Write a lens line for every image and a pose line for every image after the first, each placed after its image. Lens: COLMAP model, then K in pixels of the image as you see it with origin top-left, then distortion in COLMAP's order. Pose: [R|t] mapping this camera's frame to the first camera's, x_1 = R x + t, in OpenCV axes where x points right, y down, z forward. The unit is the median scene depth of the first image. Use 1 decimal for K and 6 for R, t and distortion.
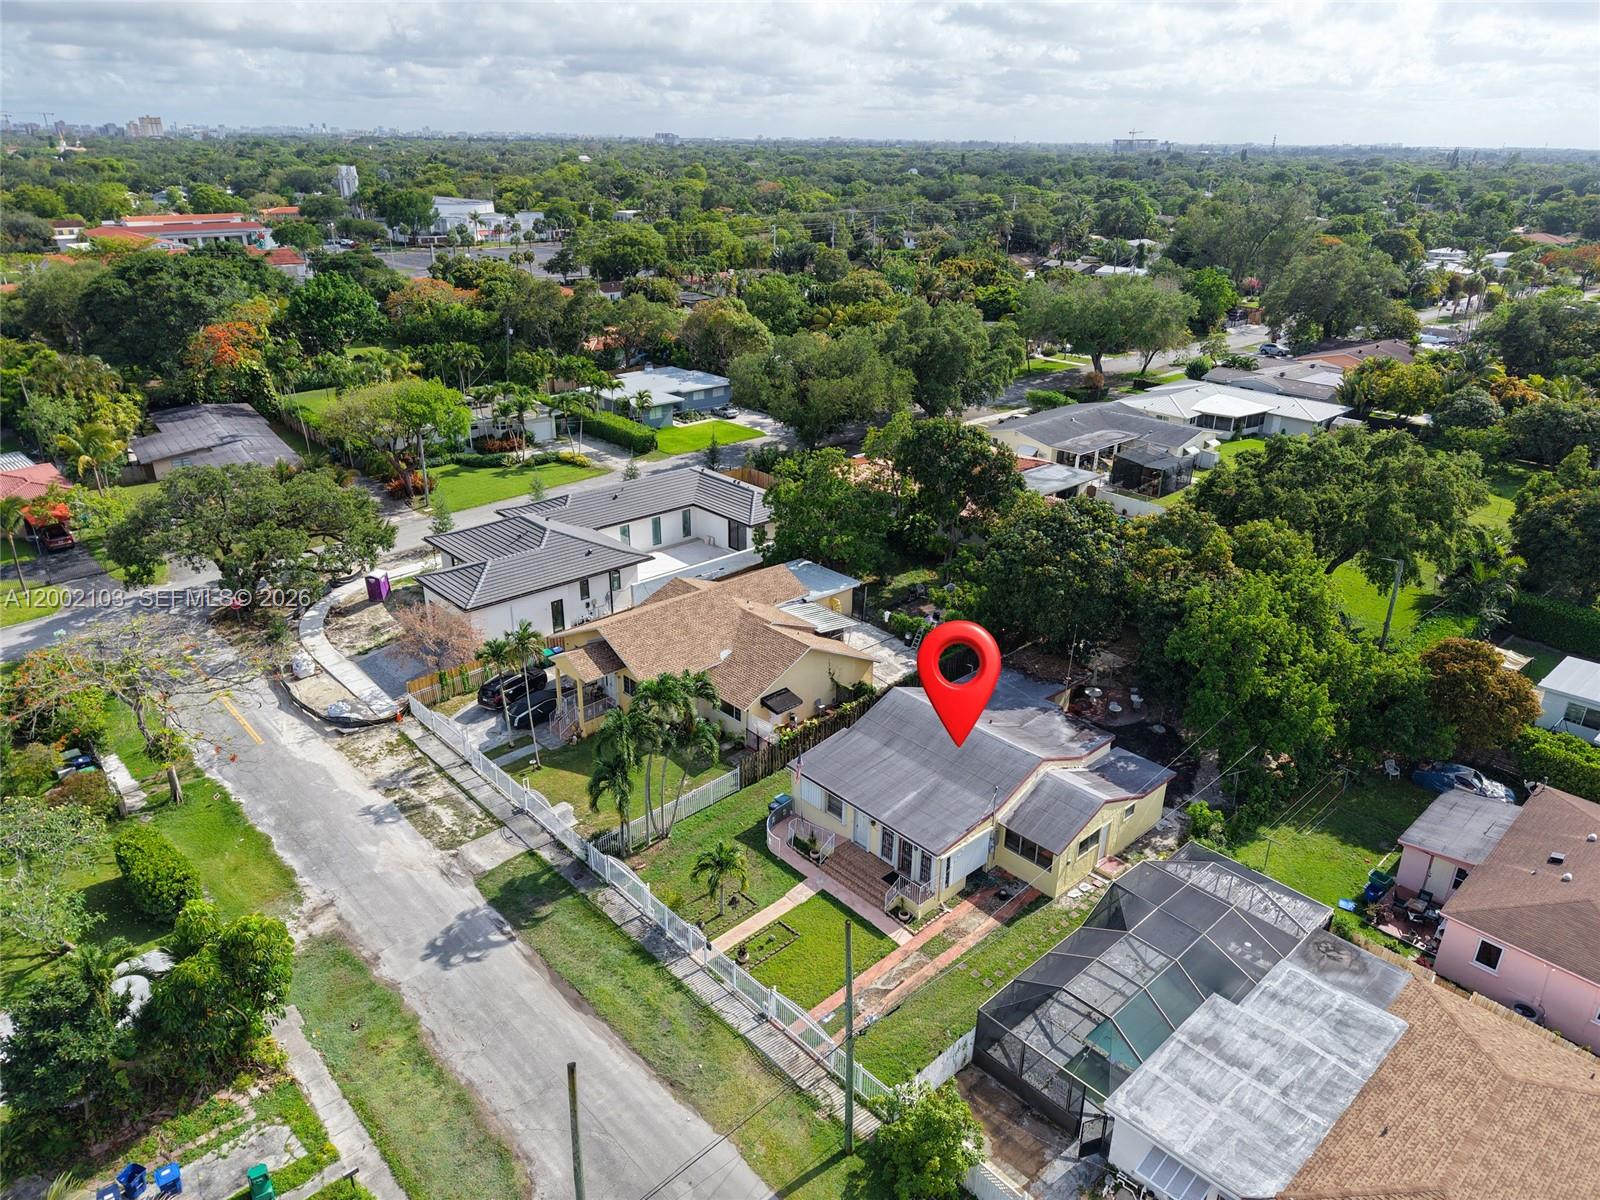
lens RADIAL K [[1070.9, 0, 800.0], [0, 1070.9, 600.0], [0, 0, 1]] dist [0.023389, -0.022081]
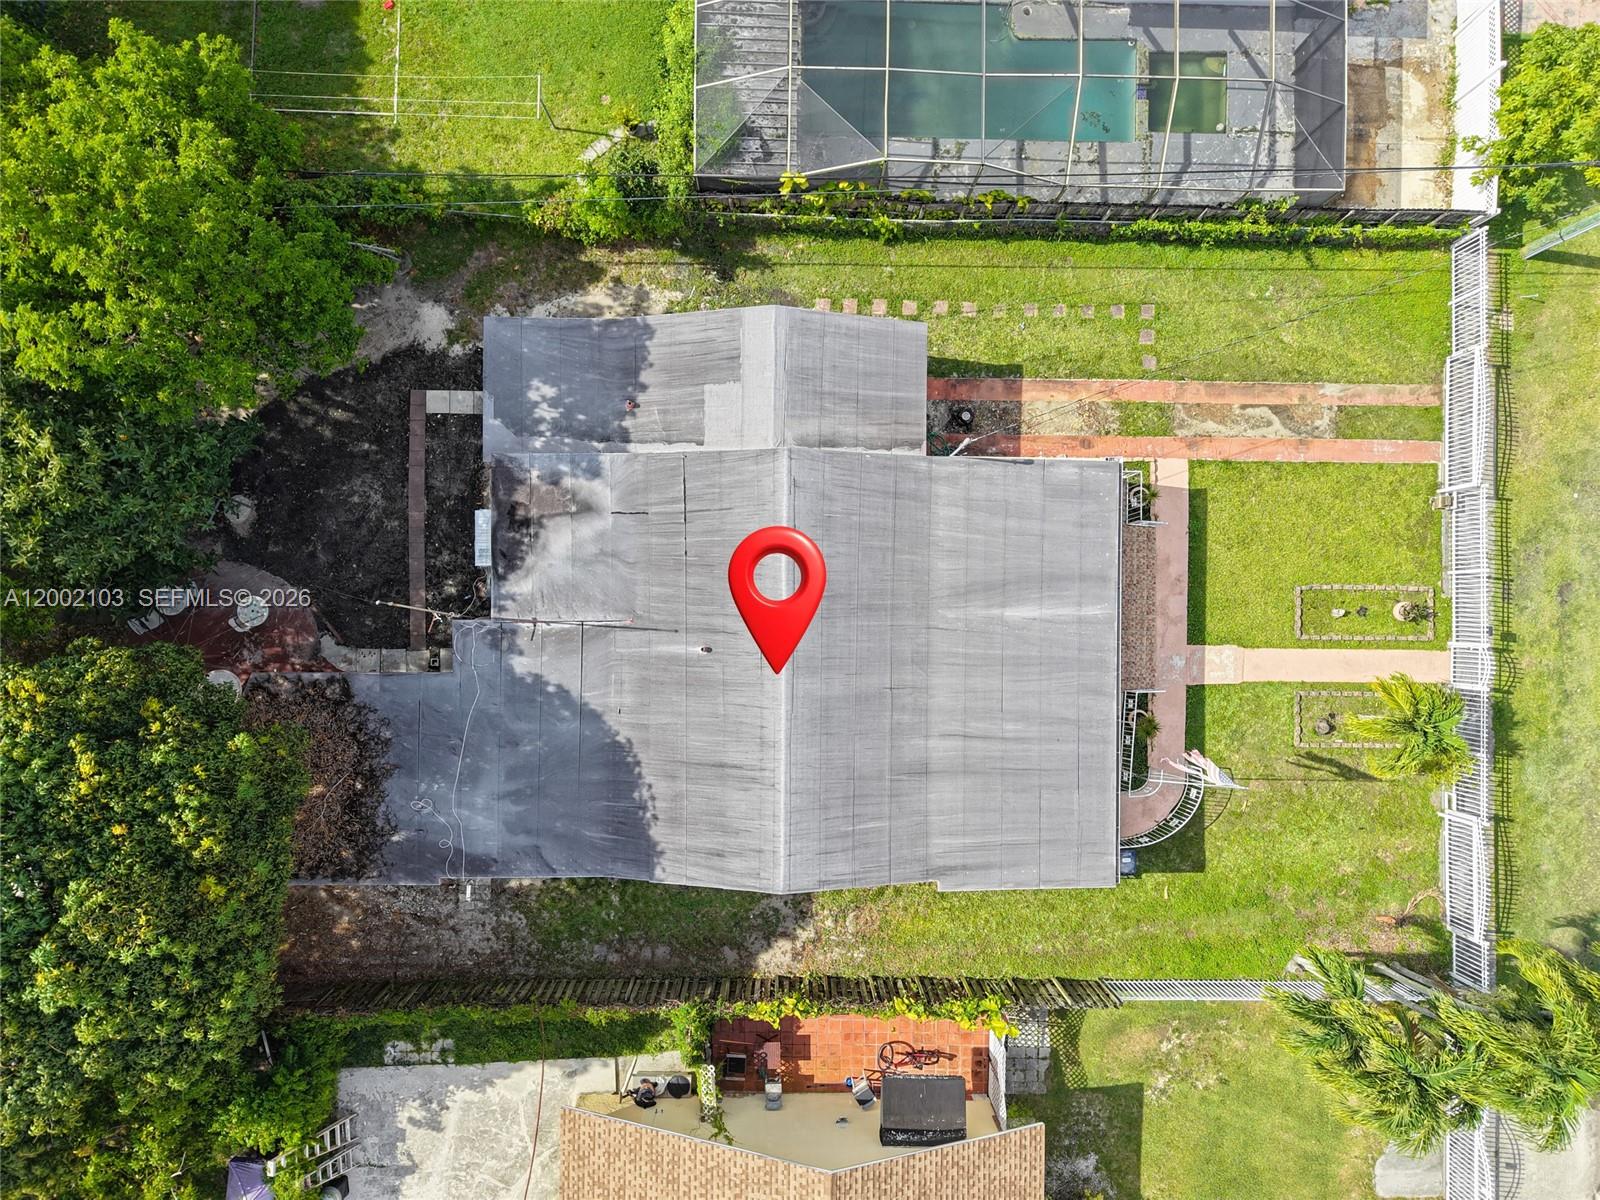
lens RADIAL K [[1070.9, 0, 800.0], [0, 1070.9, 600.0], [0, 0, 1]] dist [0.023389, -0.022081]
pose [[-0.723210, -0.690510, -0.012803, 0.091077], [0.252565, -0.281688, 0.925669, -0.140652], [-0.642789, 0.666219, 0.378119, 0.427389]]
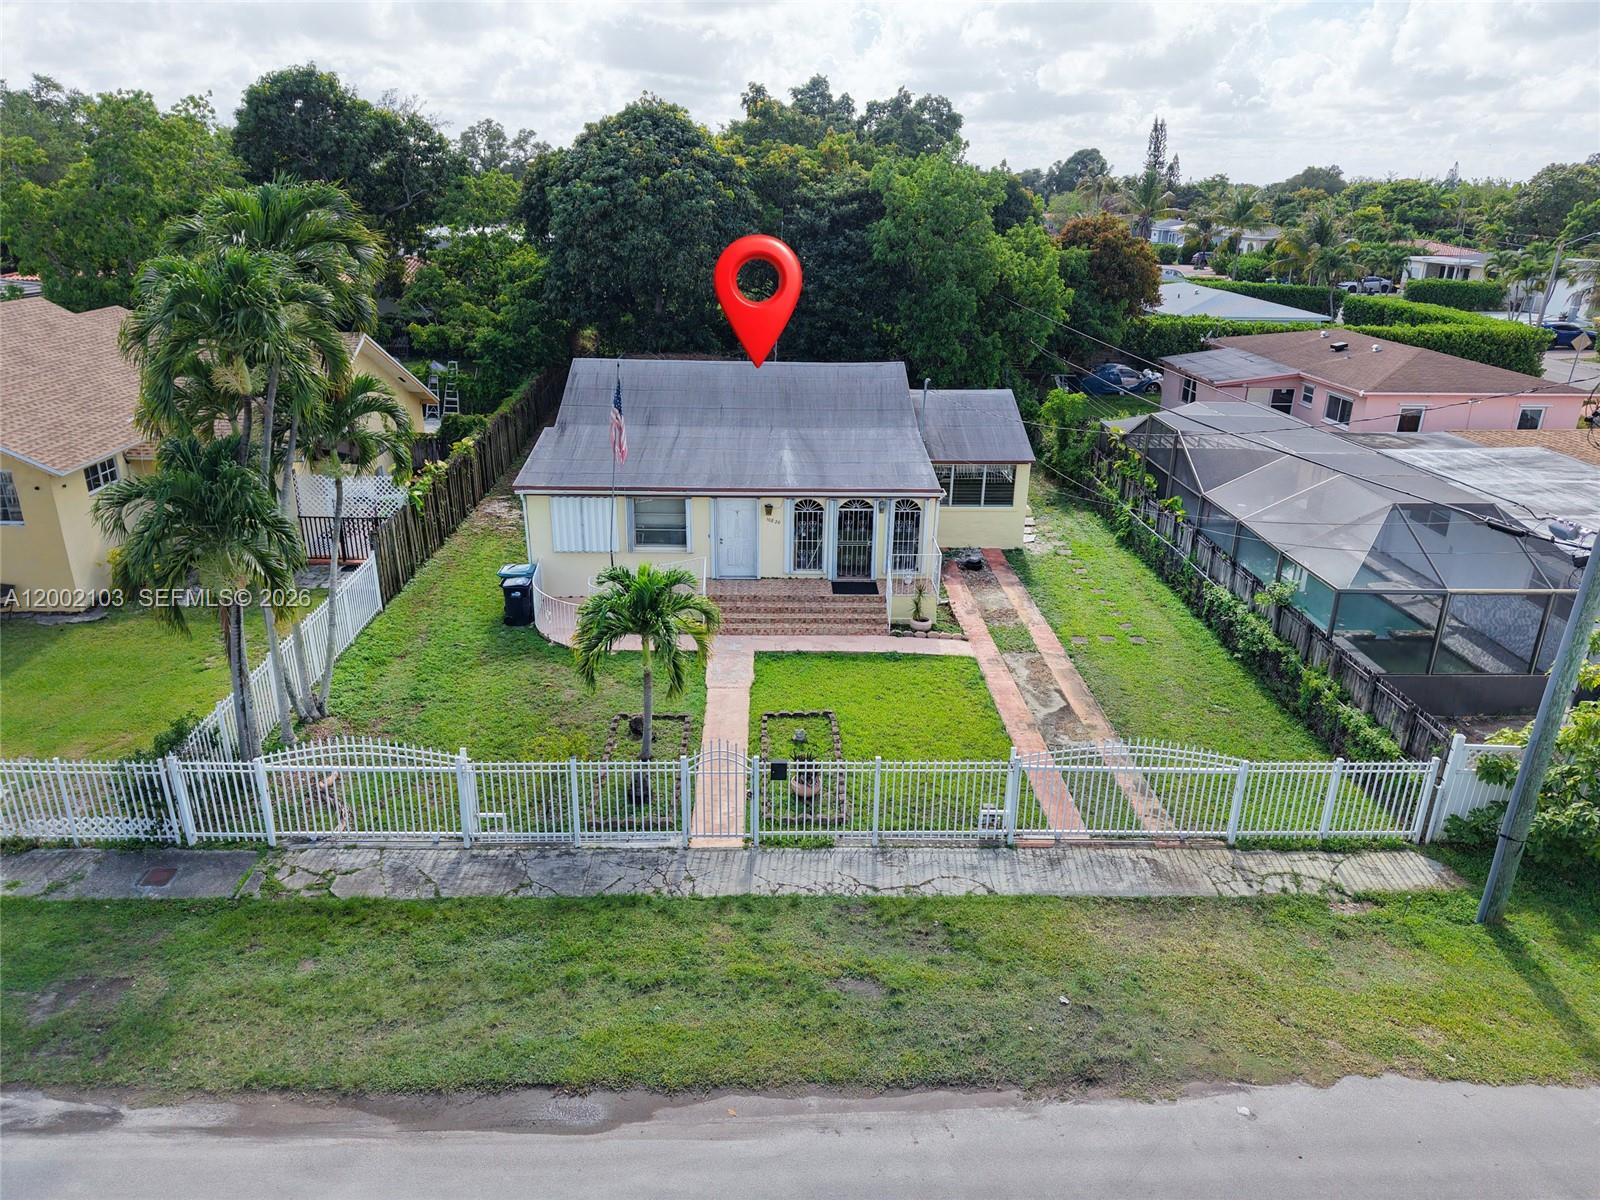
lens RADIAL K [[1070.9, 0, 800.0], [0, 1070.9, 600.0], [0, 0, 1]] dist [0.023389, -0.022081]
pose [[0.661438, -0.267758, 0.700575, -0.135636], [0.291314, 0.952479, 0.088995, 0.100418], [-0.691112, 0.145222, 0.708007, 0.308938]]
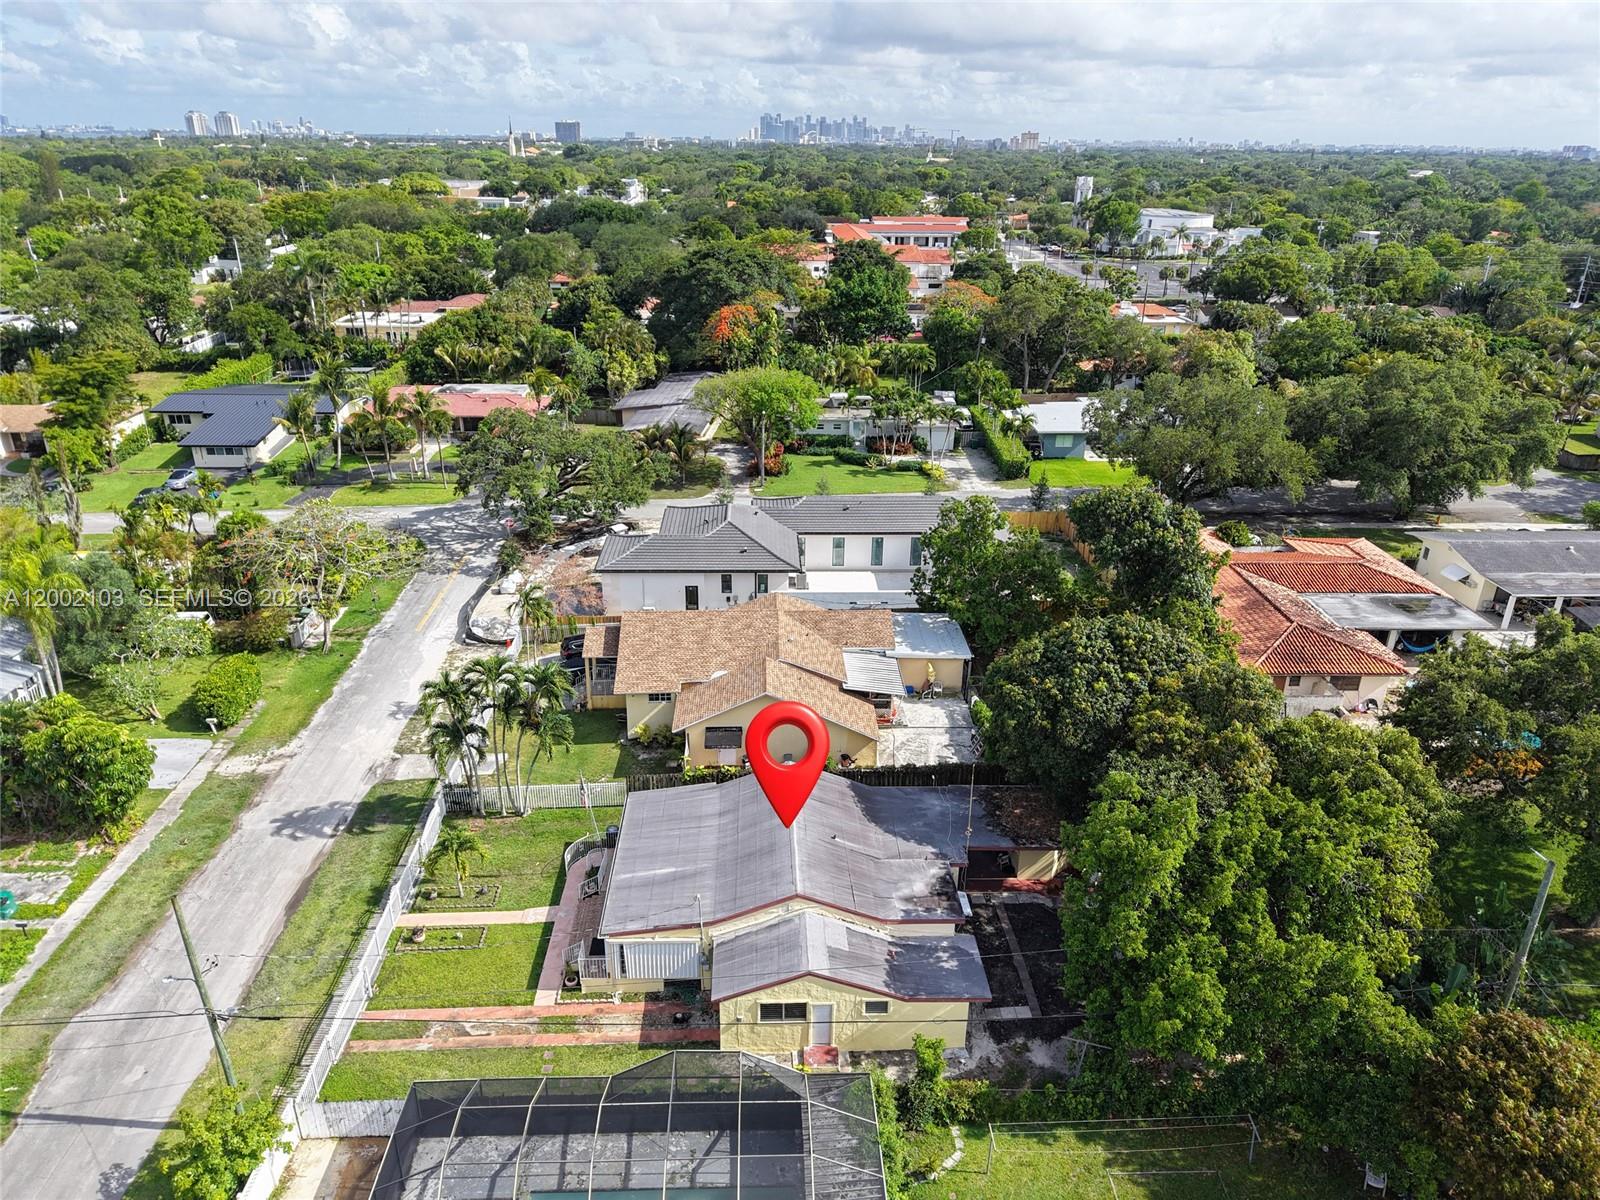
lens RADIAL K [[1070.9, 0, 800.0], [0, 1070.9, 600.0], [0, 0, 1]] dist [0.023389, -0.022081]
pose [[0.755766, 0.254733, -0.603265, 0.326505], [-0.261121, 0.962059, 0.079107, -0.064990], [0.600527, 0.097738, 0.793608, 0.163712]]
